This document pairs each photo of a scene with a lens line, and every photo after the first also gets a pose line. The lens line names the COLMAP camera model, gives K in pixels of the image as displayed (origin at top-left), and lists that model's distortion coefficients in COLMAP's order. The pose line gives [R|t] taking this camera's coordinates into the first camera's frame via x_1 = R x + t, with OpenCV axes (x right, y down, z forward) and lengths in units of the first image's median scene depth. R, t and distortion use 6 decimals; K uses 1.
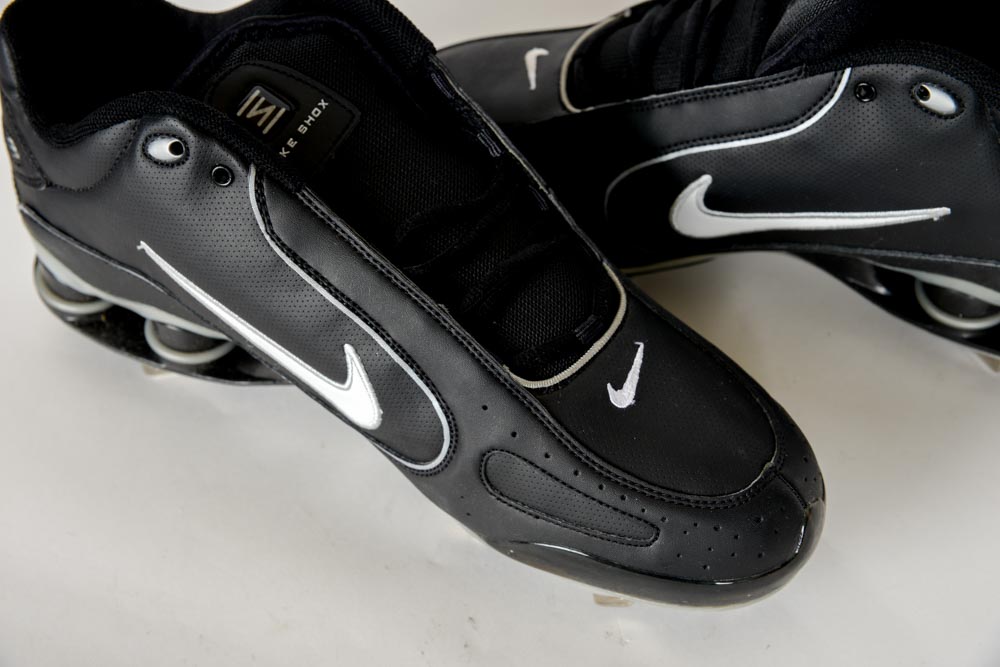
lens RADIAL K [[1686.9, 0, 501.0], [0, 1686.9, 328.0], [0, 0, 1]] dist [0.117645, -0.009807]
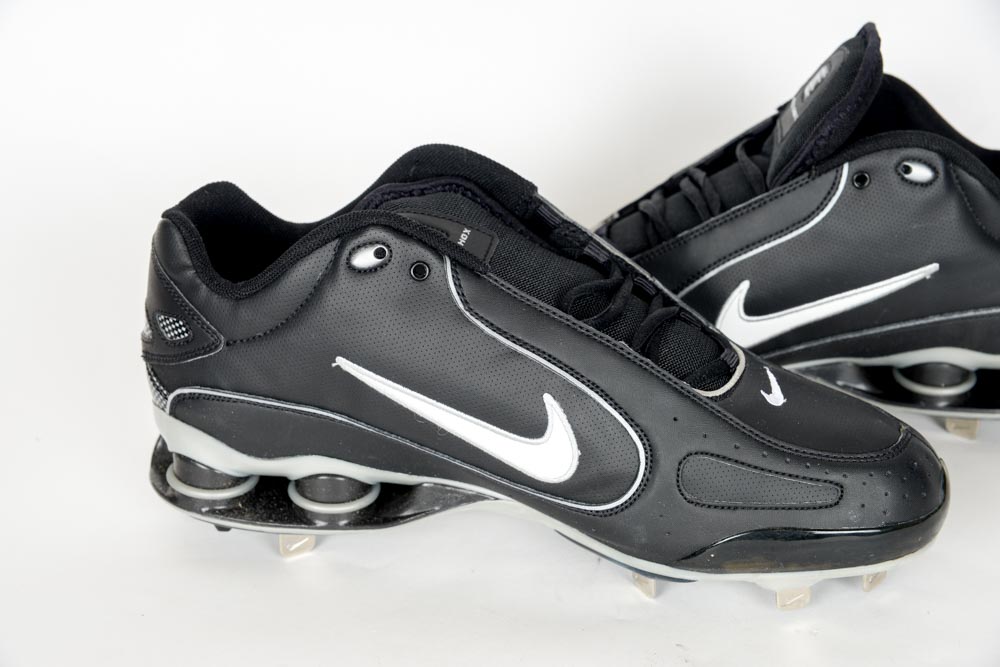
lens RADIAL K [[1686.9, 0, 501.0], [0, 1686.9, 328.0], [0, 0, 1]] dist [0.117645, -0.009807]
pose [[0.942709, -0.108262, 0.315561, -0.483335], [0.228953, 0.897924, -0.375917, 0.399815], [-0.242652, 0.426629, 0.871268, -0.029766]]
